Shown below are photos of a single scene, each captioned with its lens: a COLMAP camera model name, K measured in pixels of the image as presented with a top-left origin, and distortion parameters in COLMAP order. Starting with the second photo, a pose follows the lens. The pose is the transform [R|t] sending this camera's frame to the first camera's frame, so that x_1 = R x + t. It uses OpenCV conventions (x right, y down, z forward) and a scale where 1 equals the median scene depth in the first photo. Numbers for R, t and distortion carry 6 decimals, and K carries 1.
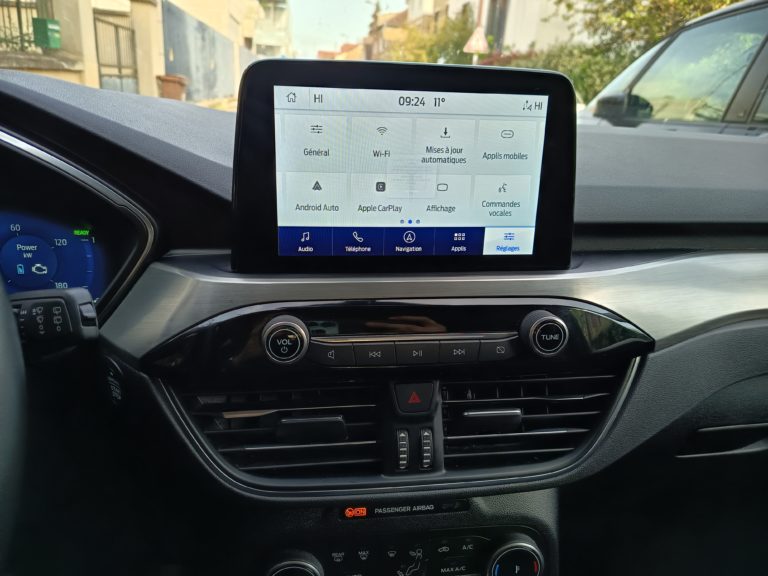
lens RADIAL K [[540.1, 0, 379.9], [0, 540.1, 287.1], [0, 0, 1]] dist [0.056192, -0.096517]
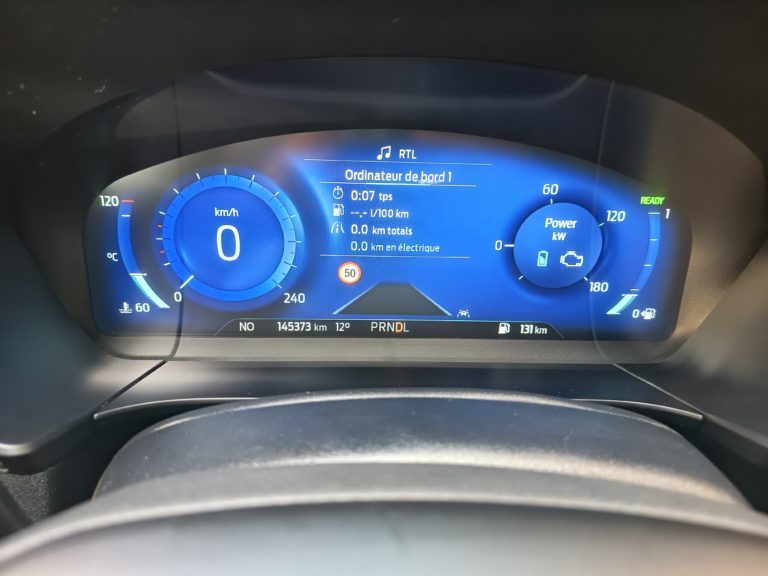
lens RADIAL K [[540.1, 0, 379.9], [0, 540.1, 287.1], [0, 0, 1]] dist [0.056192, -0.096517]
pose [[0.995638, 0.045824, -0.081273, -0.962394], [-0.035517, 0.991644, 0.124020, -0.085257], [0.086277, -0.120592, 0.988946, 0.471844]]
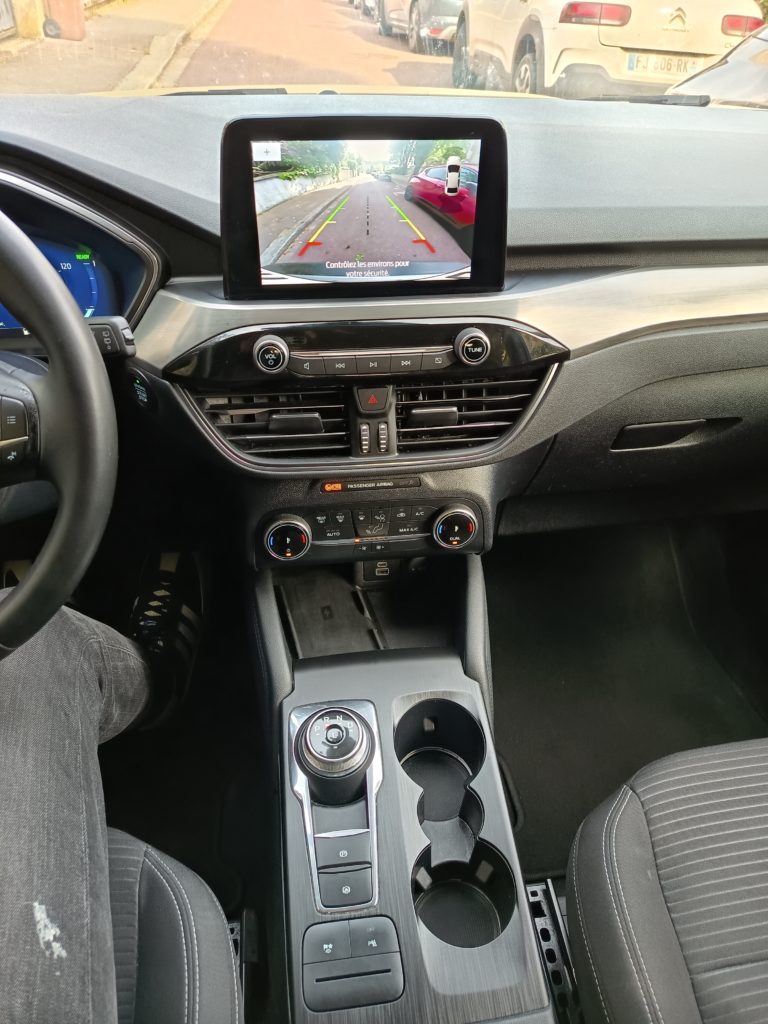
lens RADIAL K [[697.3, 0, 384.0], [0, 697.3, 512.0], [0, 0, 1]] dist [0.070533, -0.107858]
pose [[0.999888, -0.007156, -0.013150, 0.107658], [0.011002, 0.946919, 0.321283, -0.075758], [0.010153, -0.321392, 0.946892, -0.659642]]
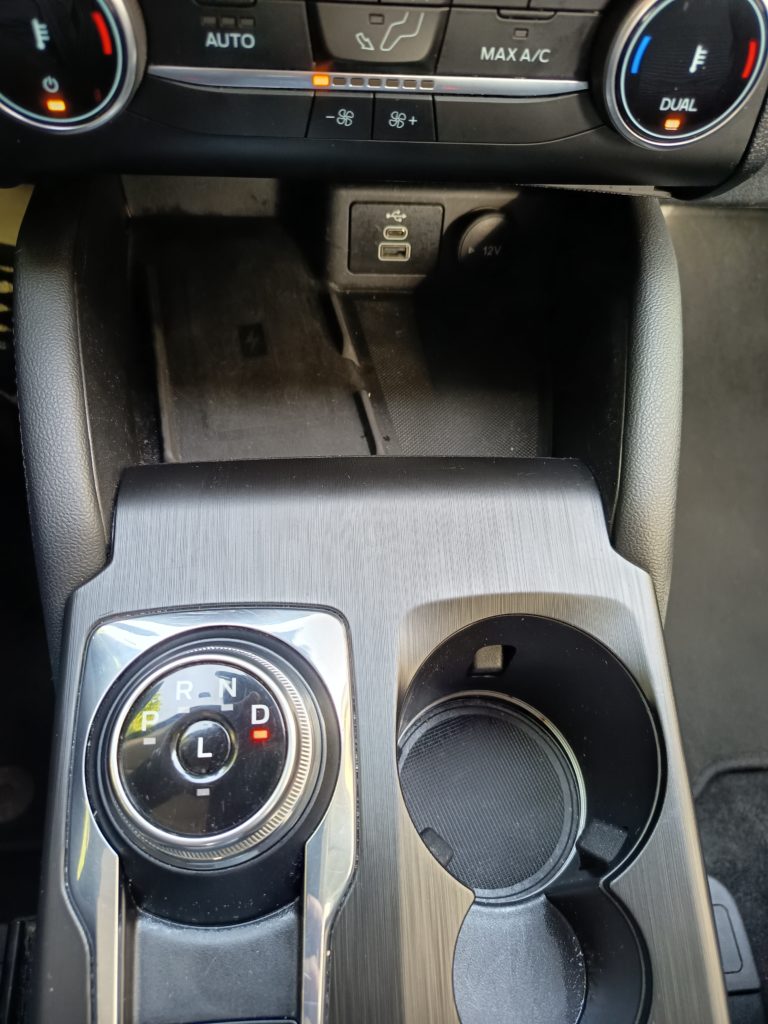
lens RADIAL K [[738.5, 0, 380.3], [0, 738.5, 495.4], [0, 0, 1]] dist [0.001500, -0.002784]
pose [[0.997251, 0.074099, -0.000296, 0.075746], [-0.057987, 0.782882, 0.619462, 0.503304], [0.046133, -0.617742, 0.785027, 0.490072]]
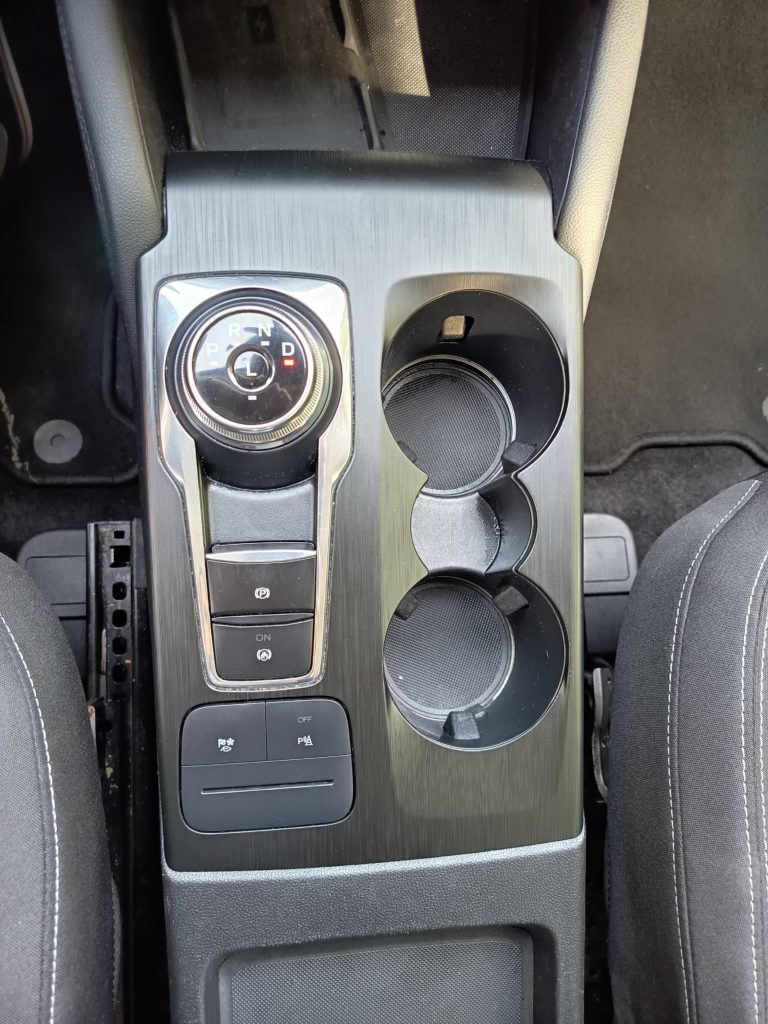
lens RADIAL K [[720.2, 0, 382.9], [0, 720.2, 505.5], [0, 0, 1]] dist [0.056192, -0.096517]
pose [[0.993578, 0.098406, 0.055844, 0.073335], [-0.095629, 0.466546, 0.879312, 0.355611], [0.060476, -0.879006, 0.472961, 0.301373]]
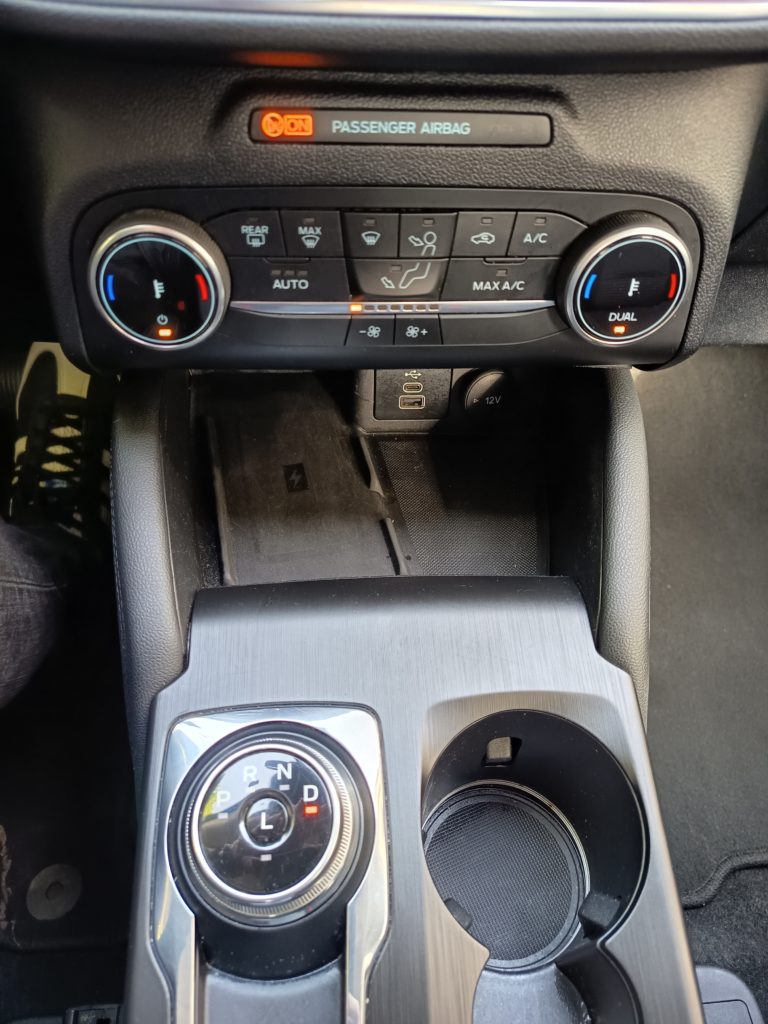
lens RADIAL K [[720.2, 0, 382.9], [0, 720.2, 505.5], [0, 0, 1]] dist [0.056192, -0.096517]
pose [[0.997731, 0.057378, -0.035212, 0.073393], [-0.030805, 0.854184, 0.519058, 0.396170], [0.059860, -0.516796, 0.854013, 0.382965]]
